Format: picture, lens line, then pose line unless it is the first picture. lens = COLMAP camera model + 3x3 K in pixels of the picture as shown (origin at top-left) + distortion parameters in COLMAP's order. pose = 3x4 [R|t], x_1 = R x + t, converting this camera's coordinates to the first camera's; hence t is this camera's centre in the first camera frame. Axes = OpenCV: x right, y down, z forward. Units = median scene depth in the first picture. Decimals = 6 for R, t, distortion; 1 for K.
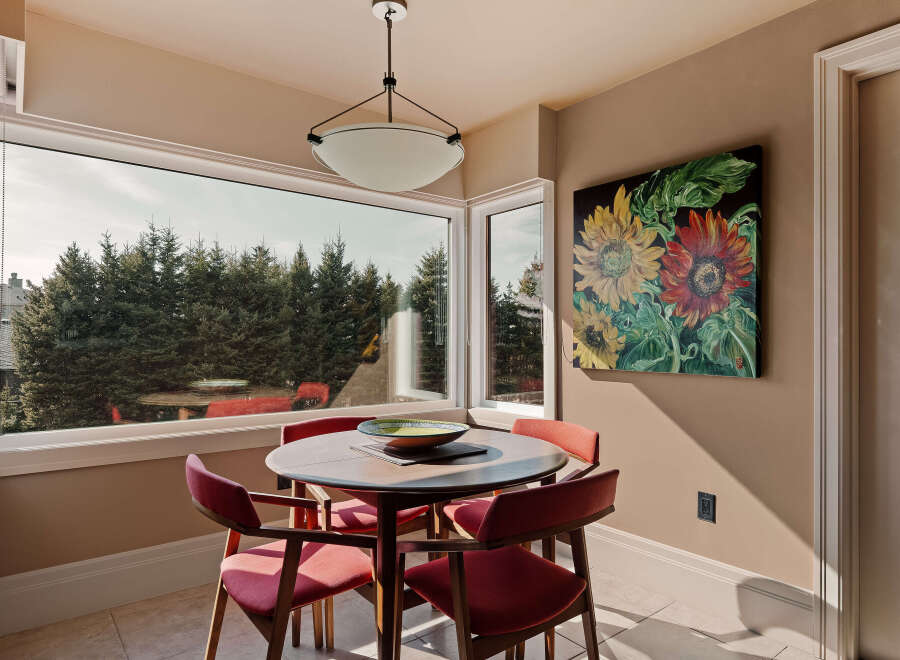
lens RADIAL K [[560.2, 0, 451.3], [0, 560.2, 341.0], [0, 0, 1]] dist [0.000714, -0.004022]
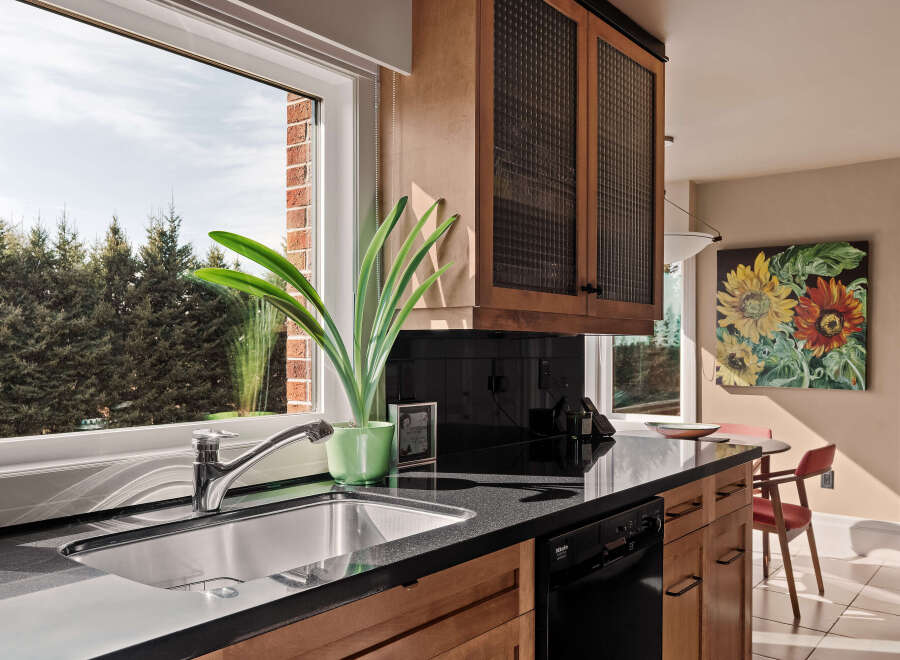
lens RADIAL K [[763.6, 0, 462.1], [0, 763.6, 349.5], [0, 0, 1]] dist [-0.000139, 0.003732]
pose [[0.968783, 0.003643, 0.247884, -0.889325], [-0.003819, 0.999993, 0.000232, -0.036980], [-0.247881, -0.001171, 0.968790, -0.646424]]
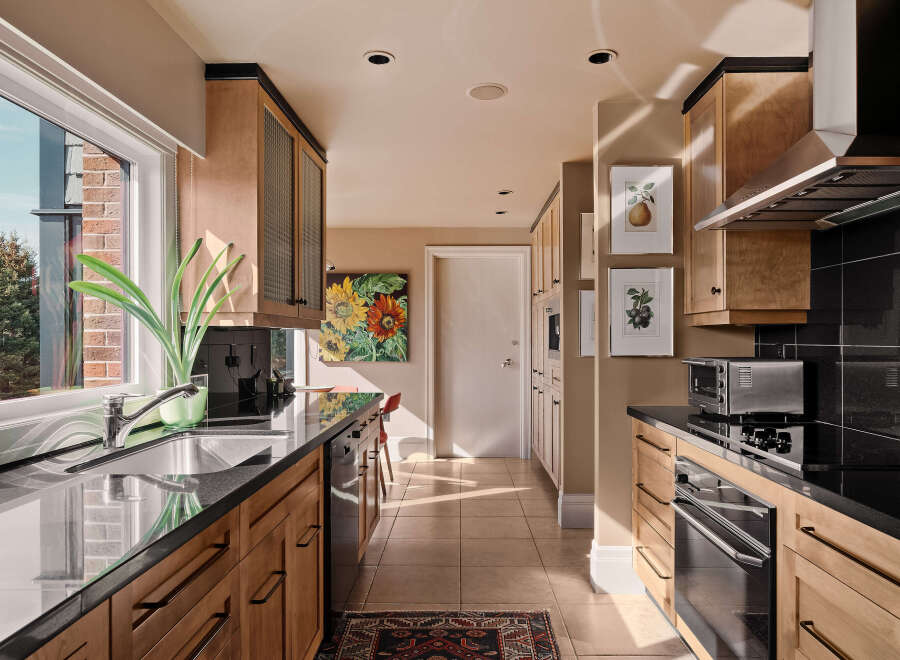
lens RADIAL K [[560.2, 0, 454.6], [0, 560.2, 342.2], [0, 0, 1]] dist [0.000714, -0.004022]
pose [[0.637303, -0.005248, 0.770595, -1.130187], [0.000268, 0.999978, 0.006588, -0.037005], [-0.770613, -0.003992, 0.637291, -0.721006]]
